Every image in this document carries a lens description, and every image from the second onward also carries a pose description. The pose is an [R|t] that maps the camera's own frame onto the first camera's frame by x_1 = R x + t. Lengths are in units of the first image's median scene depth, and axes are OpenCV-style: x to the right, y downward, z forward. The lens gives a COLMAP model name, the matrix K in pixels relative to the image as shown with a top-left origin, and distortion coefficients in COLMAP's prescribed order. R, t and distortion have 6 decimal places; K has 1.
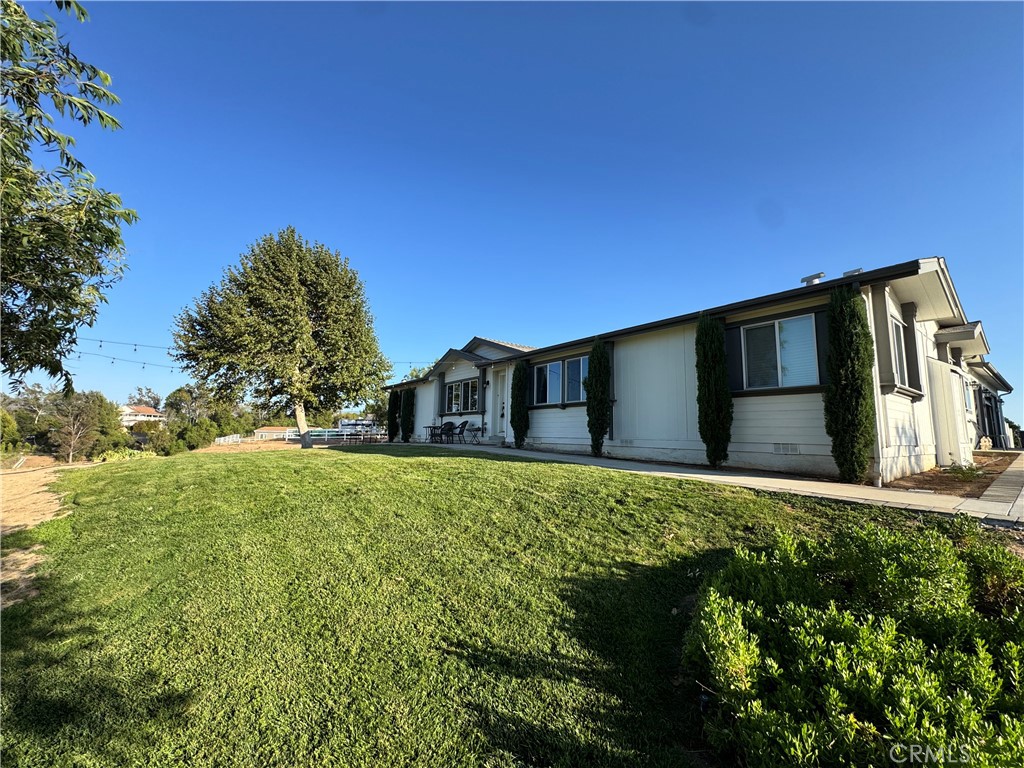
lens RADIAL K [[412.9, 0, 514.8], [0, 412.9, 385.2], [0, 0, 1]] dist [-0.004379, 0.000889]
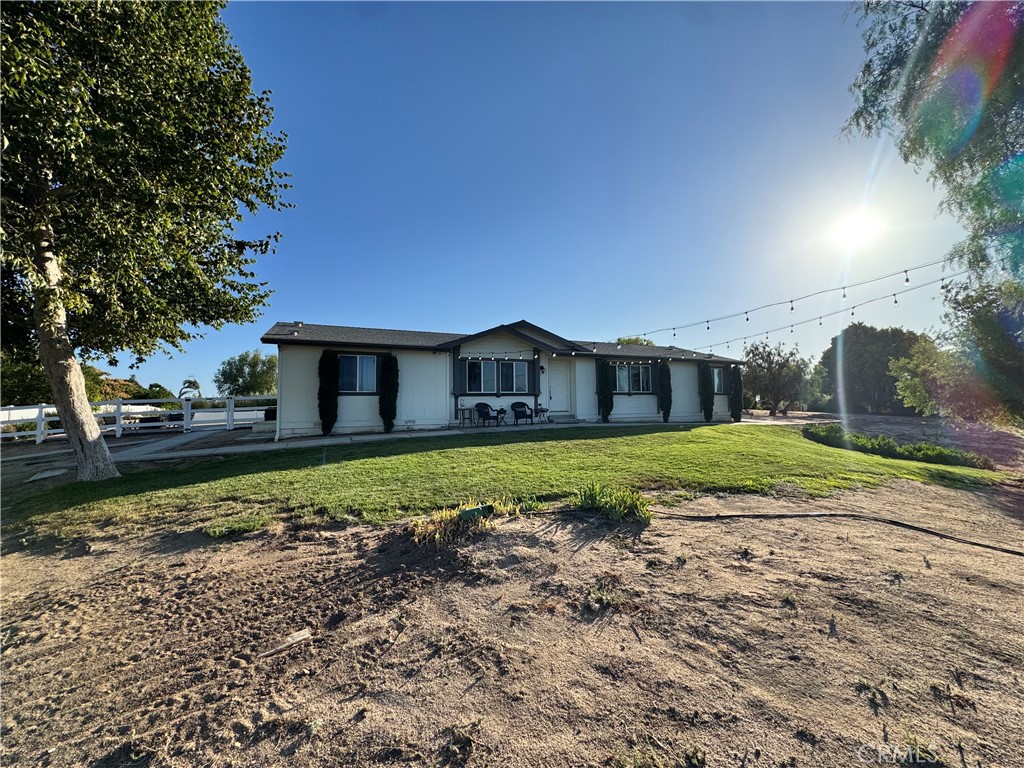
lens RADIAL K [[412.9, 0, 521.3], [0, 412.9, 384.7], [0, 0, 1]] dist [-0.004379, 0.000889]
pose [[0.192684, 0.057263, 0.979589, -1.128476], [-0.085832, 0.995453, -0.041307, 0.087692], [-0.977500, -0.076121, 0.196722, 0.821934]]
